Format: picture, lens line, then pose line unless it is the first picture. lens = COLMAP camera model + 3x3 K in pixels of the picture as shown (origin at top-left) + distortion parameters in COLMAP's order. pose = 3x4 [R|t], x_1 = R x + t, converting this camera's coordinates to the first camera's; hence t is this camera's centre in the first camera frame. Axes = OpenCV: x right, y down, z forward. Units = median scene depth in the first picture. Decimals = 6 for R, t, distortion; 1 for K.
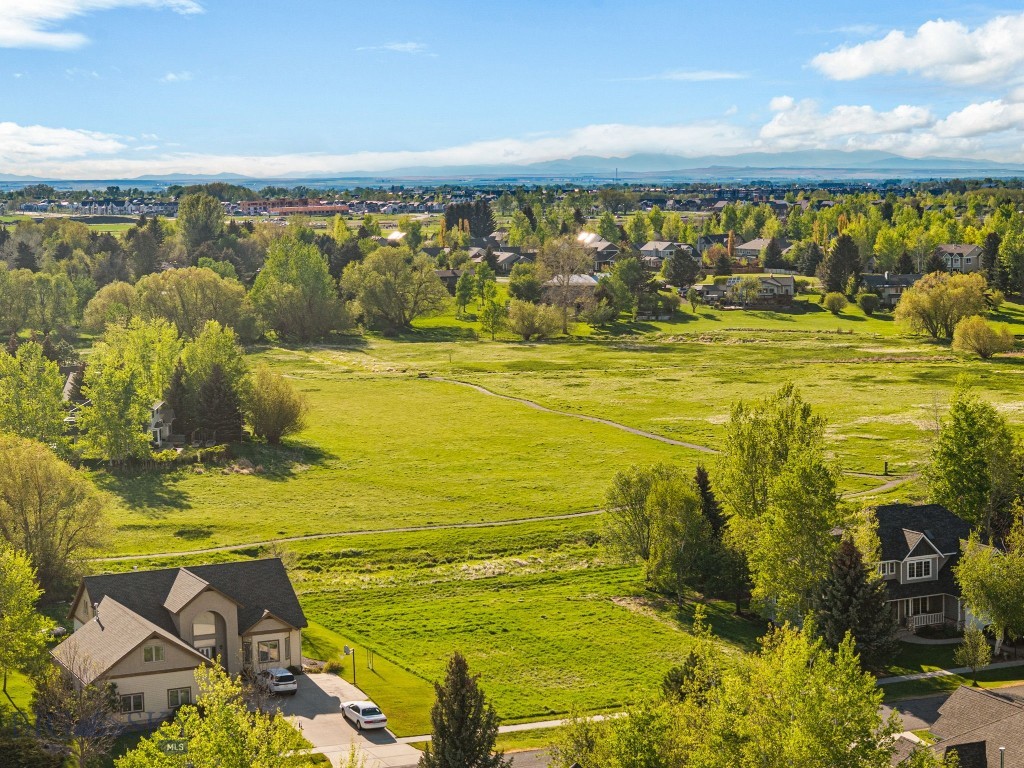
lens RADIAL K [[2113.0, 0, 512.0], [0, 2113.0, 384.0], [0, 0, 1]] dist [-0.072521, -0.068130]
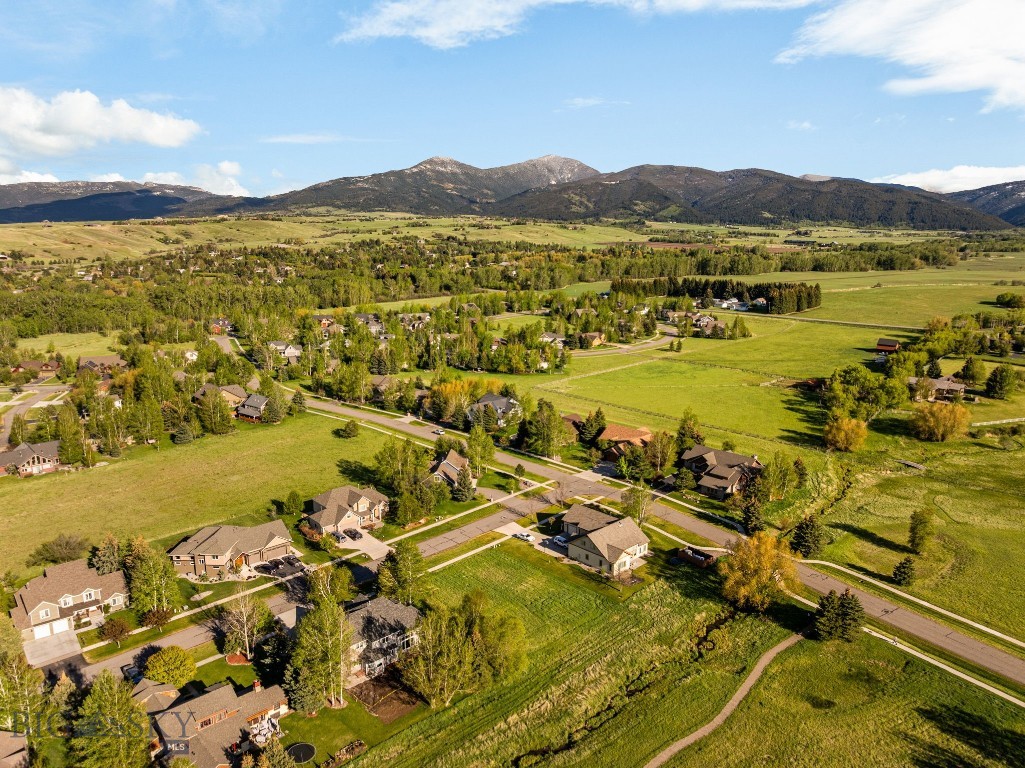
lens RADIAL K [[727.9, 0, 513.3], [0, 727.9, 376.8], [0, 0, 1]] dist [-0.035703, -0.000754]
pose [[-0.943714, 0.084600, -0.319762, 0.180559], [-0.016269, 0.953695, 0.300336, -0.266193], [0.330363, 0.288633, -0.898638, 1.134874]]
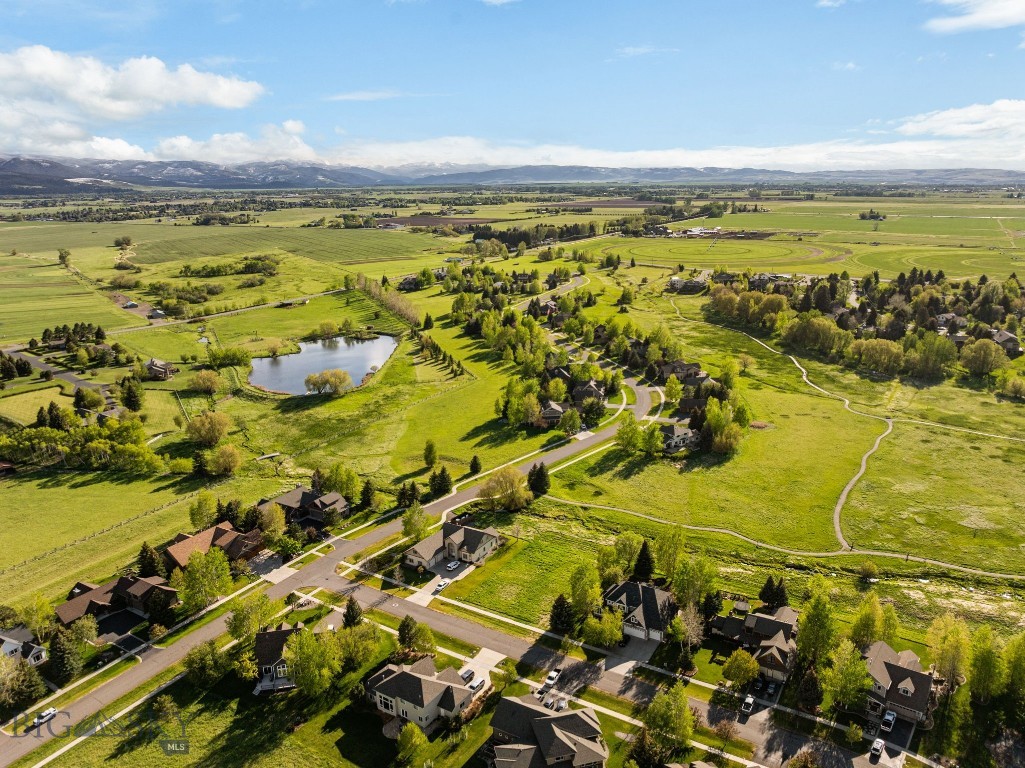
lens RADIAL K [[745.1, 0, 535.3], [0, 745.1, 384.2], [0, 0, 1]] dist [-0.030585, -0.004951]
pose [[0.574865, 0.221356, -0.787738, 0.611999], [-0.073165, 0.972762, 0.219955, -0.312934], [0.814971, -0.068810, 0.575403, 0.189125]]
